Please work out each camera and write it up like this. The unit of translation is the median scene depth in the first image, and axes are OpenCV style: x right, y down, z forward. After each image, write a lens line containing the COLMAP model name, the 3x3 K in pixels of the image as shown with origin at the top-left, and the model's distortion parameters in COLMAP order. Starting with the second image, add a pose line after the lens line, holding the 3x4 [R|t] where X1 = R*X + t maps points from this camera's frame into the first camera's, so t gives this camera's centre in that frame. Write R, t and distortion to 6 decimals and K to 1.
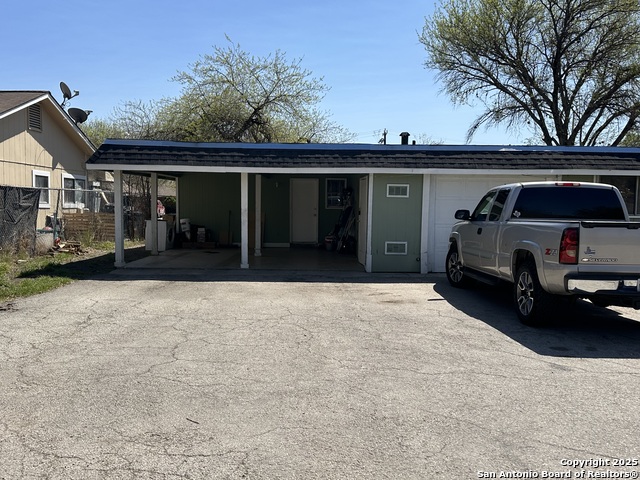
lens RADIAL K [[602.7, 0, 320.7], [0, 602.7, 244.7], [0, 0, 1]] dist [0.086959, 0.000000]
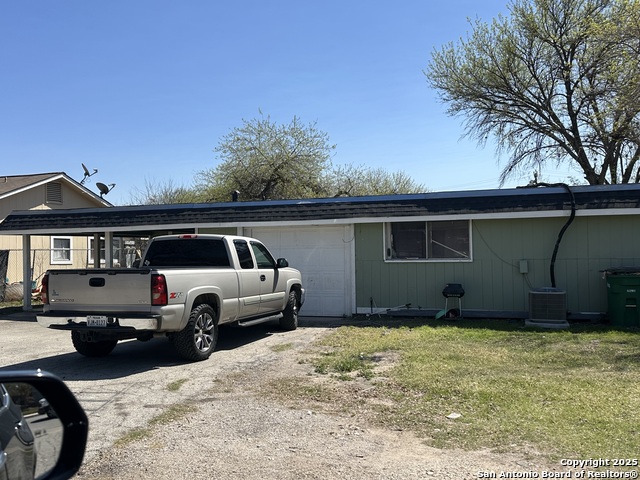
lens RADIAL K [[602.7, 0, 320.4], [0, 602.7, 240.1], [0, 0, 1]] dist [0.086959, 0.000000]
pose [[0.947633, -0.035203, -0.317416, 0.679899], [0.007079, 0.995978, -0.089324, 0.008760], [0.319283, 0.082399, 0.944070, -0.008381]]
